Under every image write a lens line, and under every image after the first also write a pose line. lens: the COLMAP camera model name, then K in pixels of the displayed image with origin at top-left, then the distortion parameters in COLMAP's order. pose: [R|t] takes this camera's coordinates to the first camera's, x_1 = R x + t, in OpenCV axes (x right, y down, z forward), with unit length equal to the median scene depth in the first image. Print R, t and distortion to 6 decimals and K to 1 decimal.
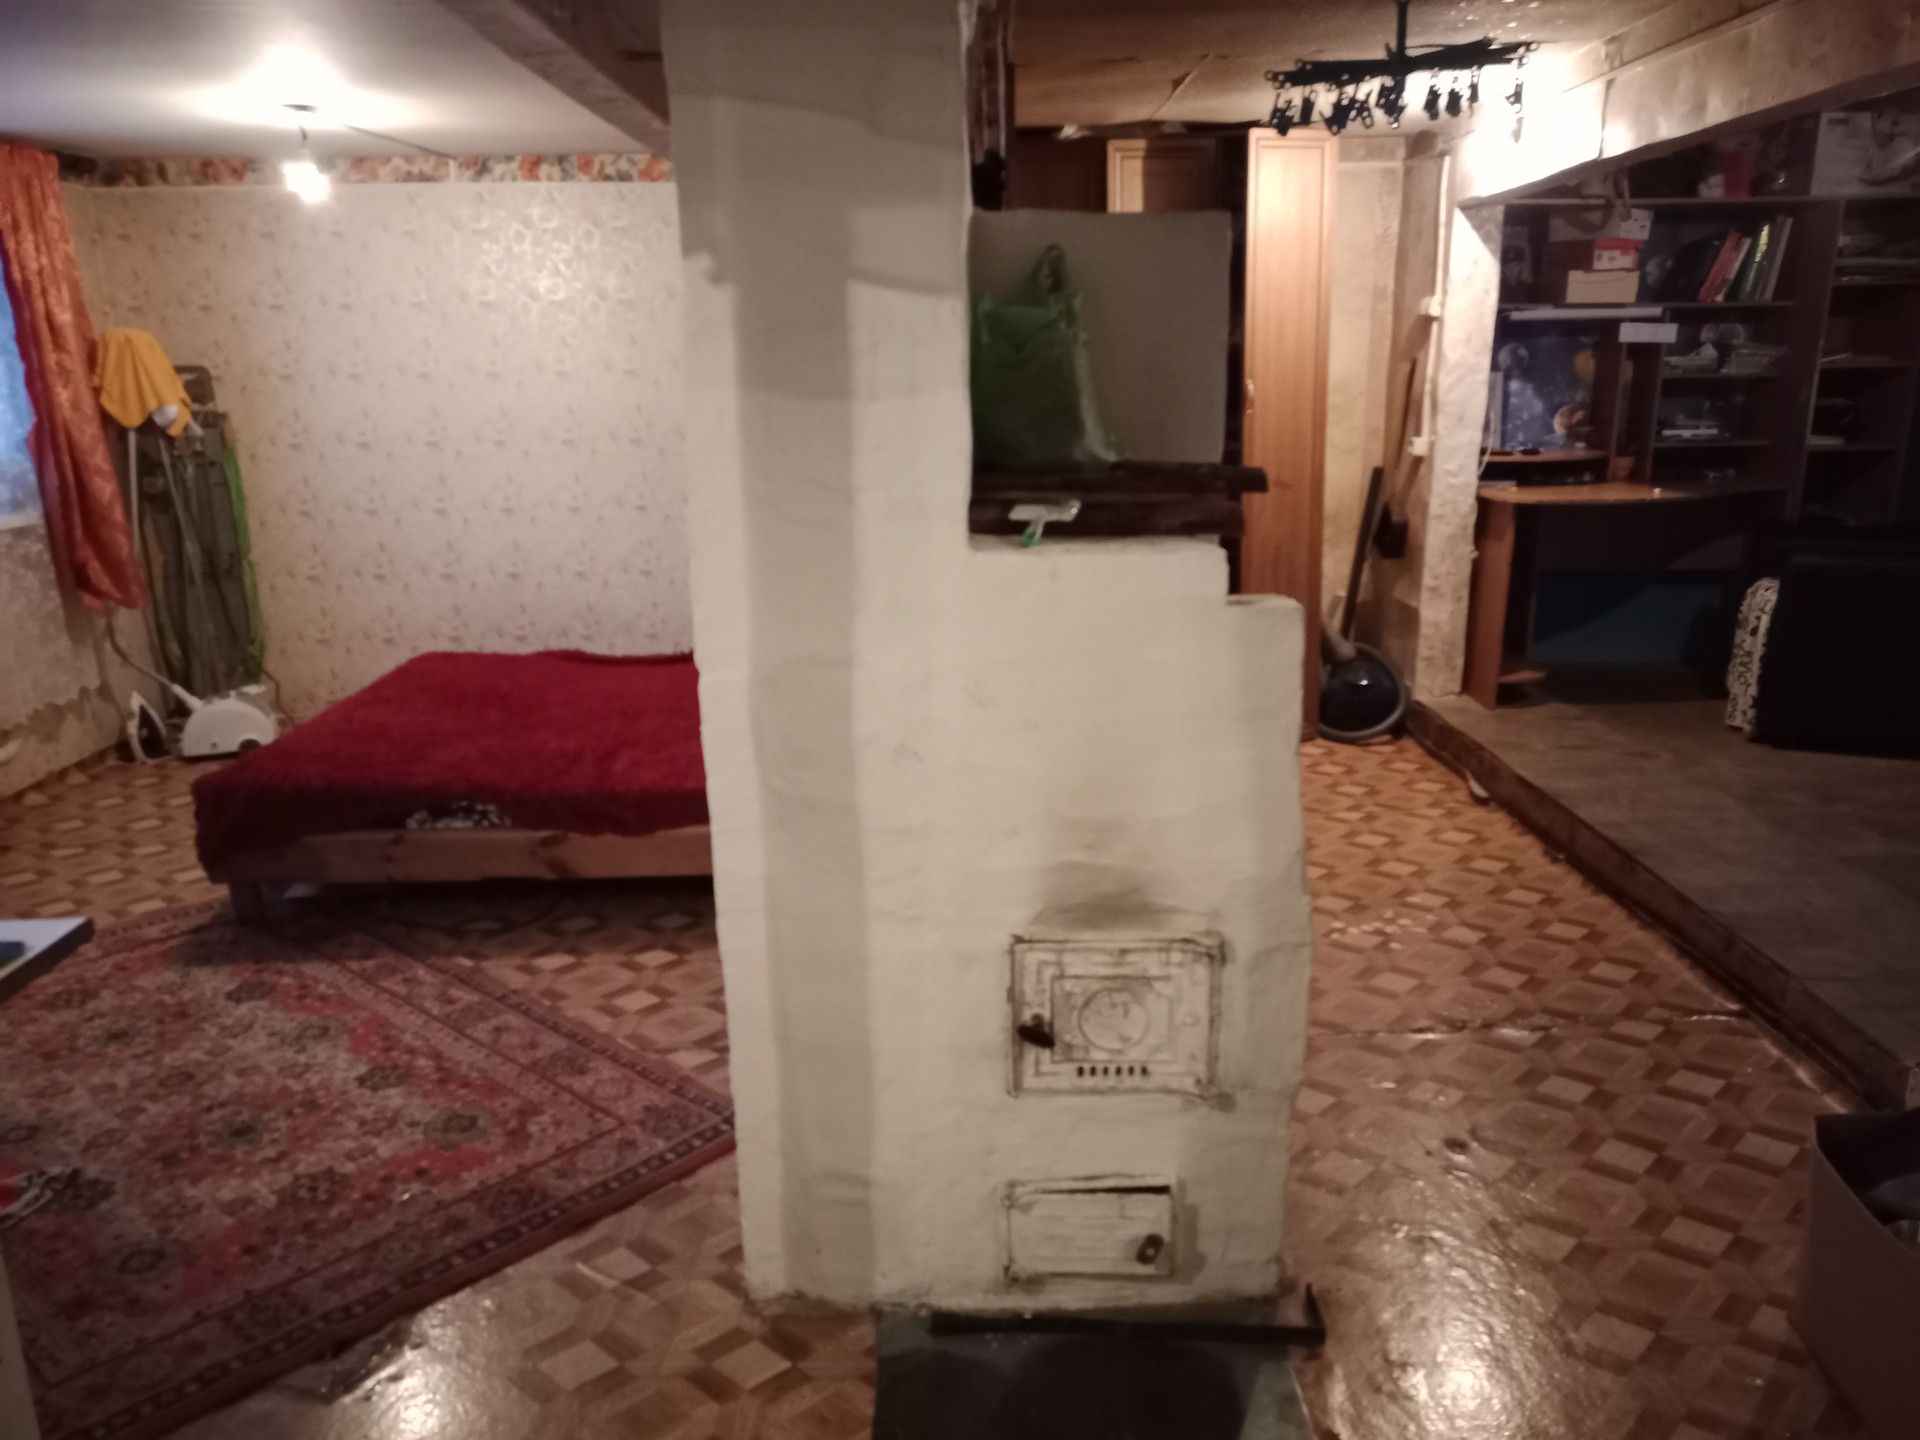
lens RADIAL K [[1393.8, 0, 948.3], [0, 1393.8, 727.9], [0, 0, 1]] dist [0.063038, -0.074153]
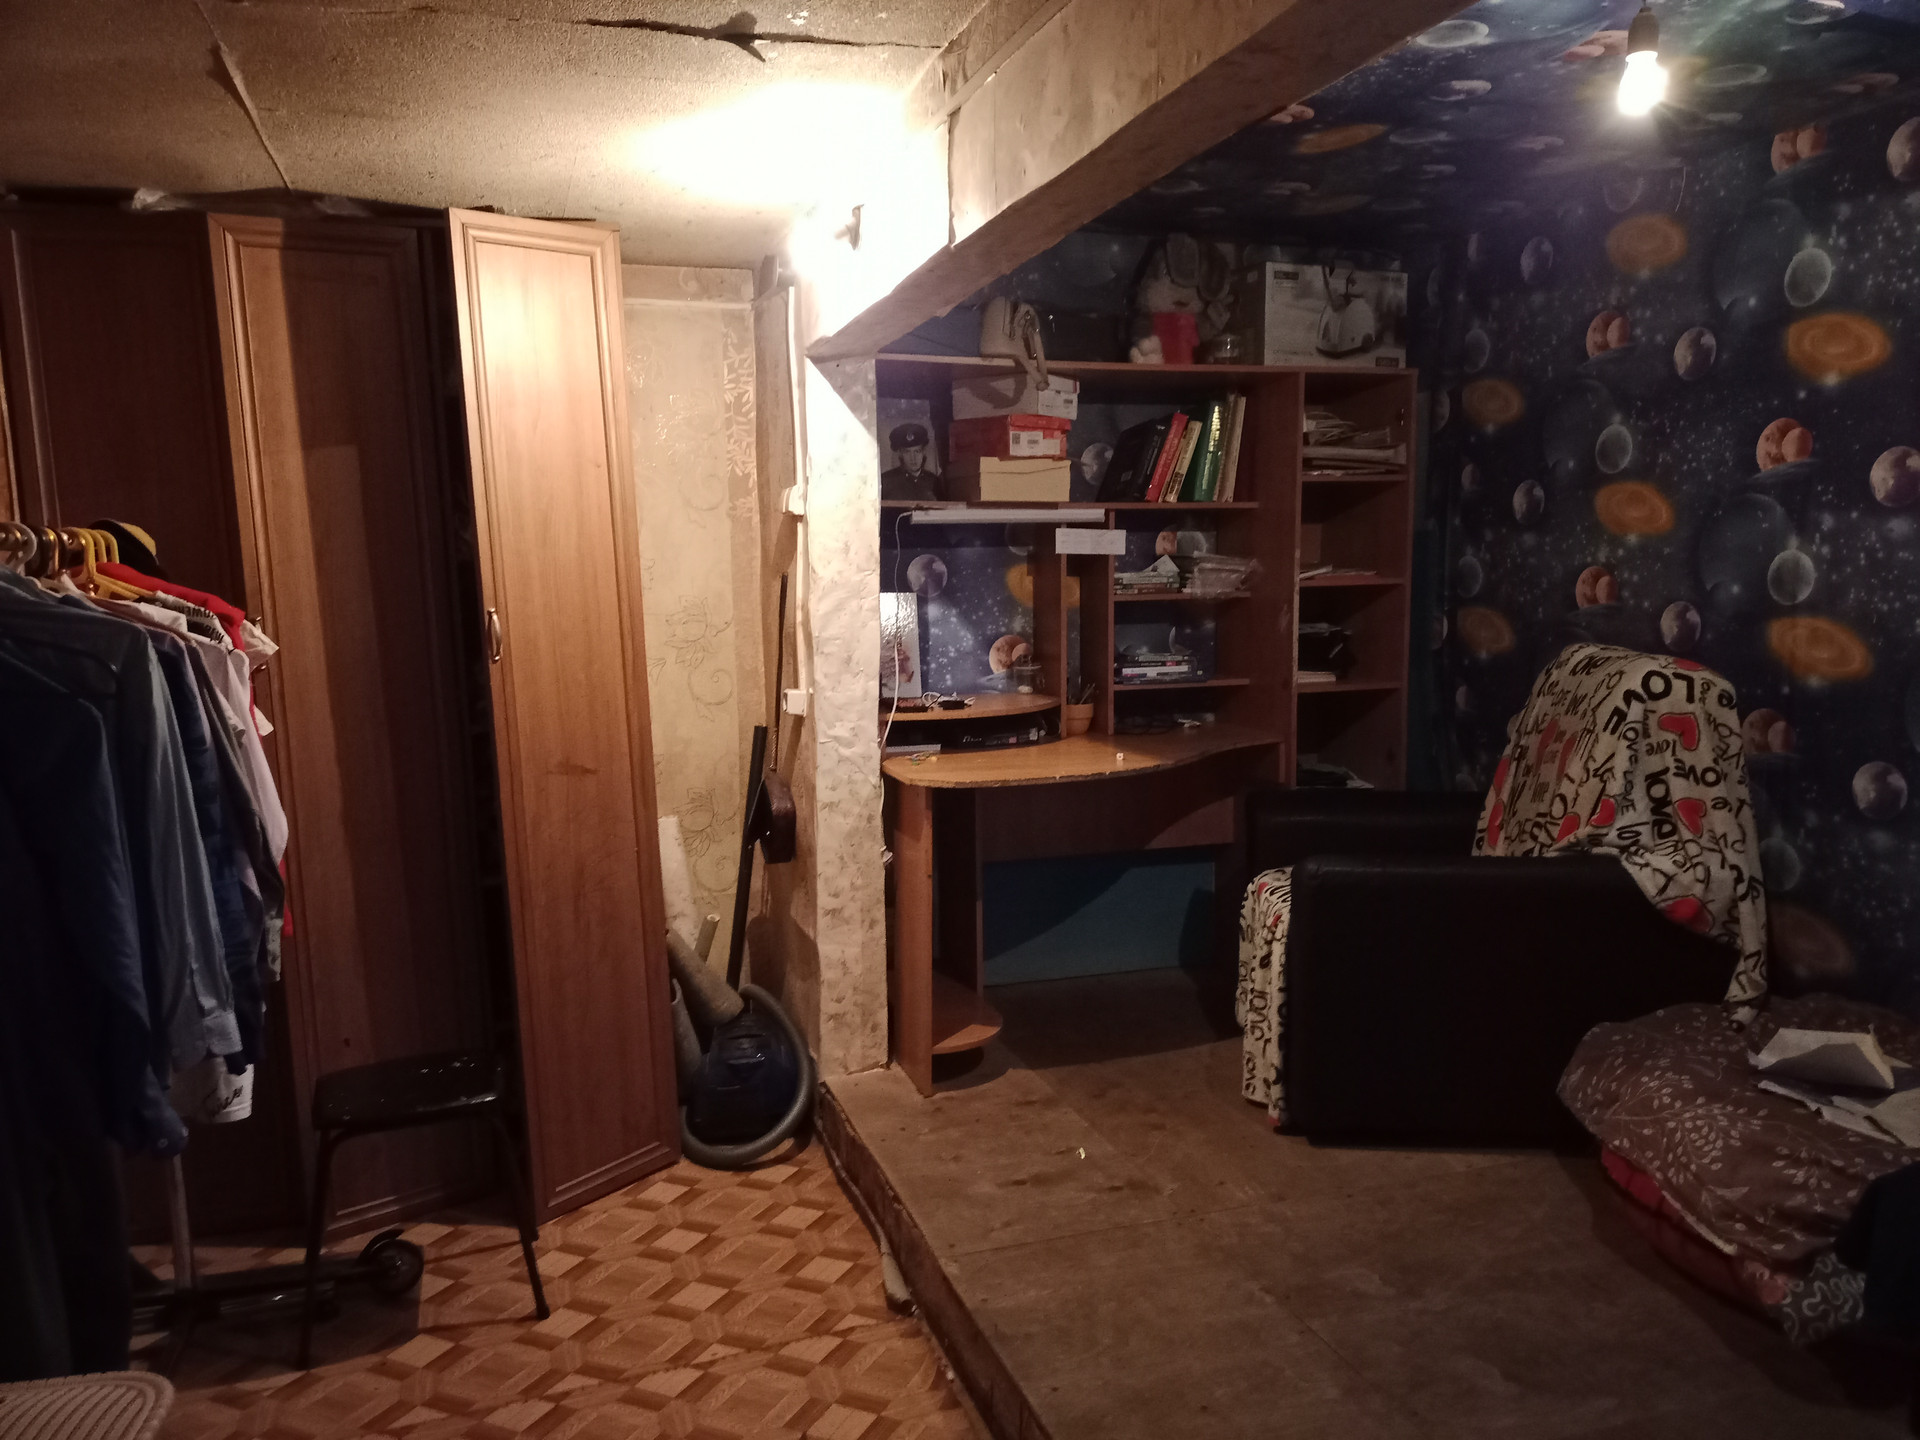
lens RADIAL K [[1393.8, 0, 957.1], [0, 1393.8, 720.9], [0, 0, 1]] dist [0.063038, -0.074153]
pose [[0.948760, -0.036173, 0.313919, 0.207489], [0.081944, 0.987607, -0.133858, -0.100068], [-0.305187, 0.152723, 0.939966, 0.366956]]
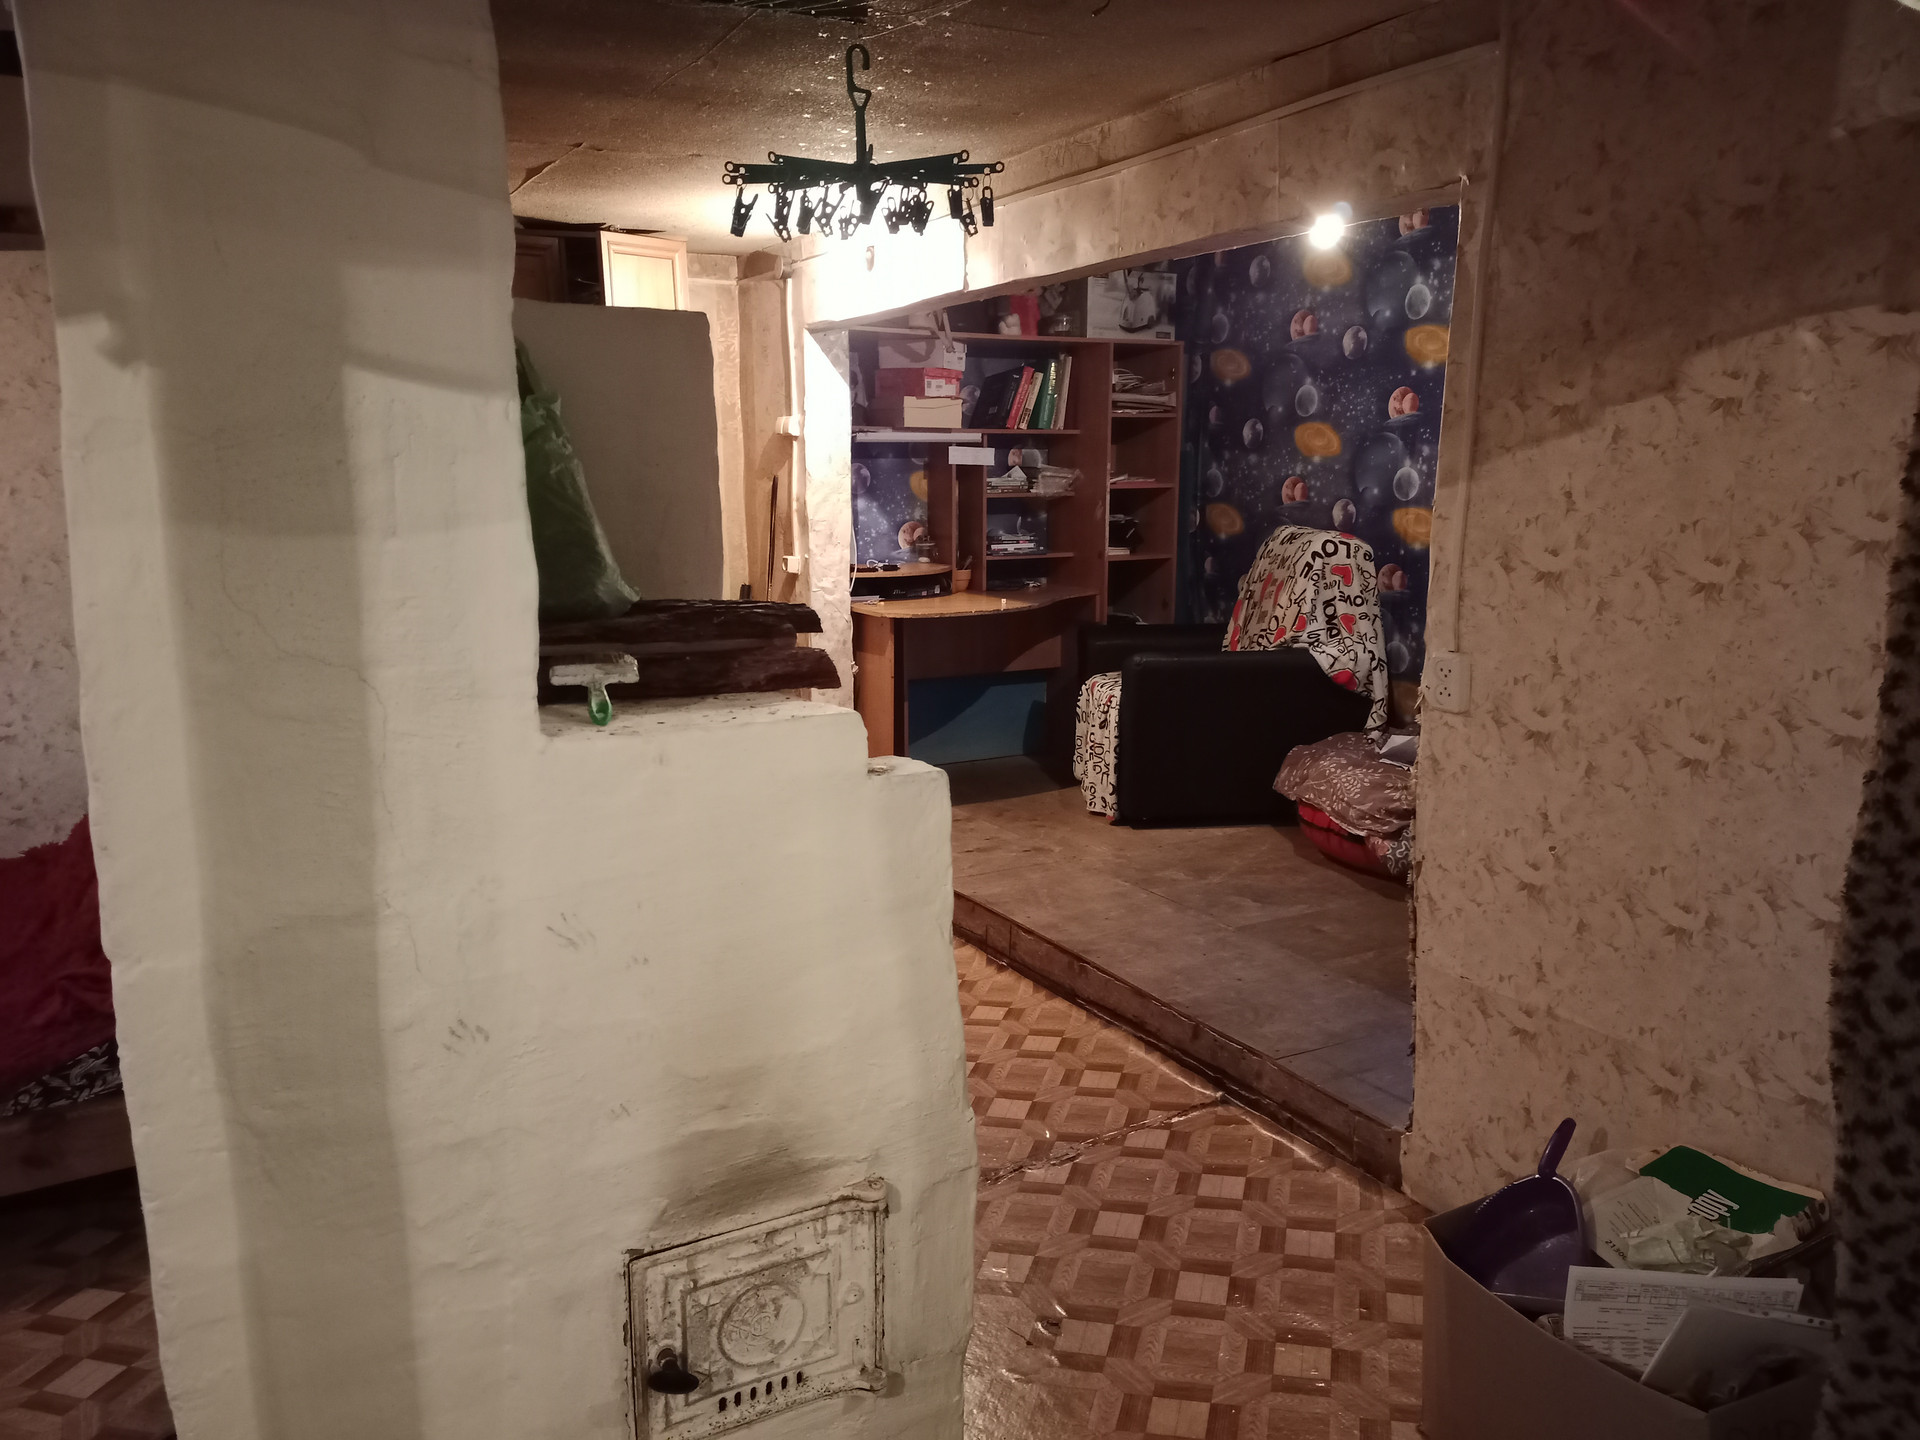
lens RADIAL K [[1393.8, 0, 944.2], [0, 1393.8, 723.2], [0, 0, 1]] dist [0.063038, -0.074153]
pose [[0.870550, -0.078532, 0.485773, -0.061083], [0.116685, 0.991972, -0.048745, -0.029406], [-0.478045, 0.099117, 0.872725, 0.104724]]
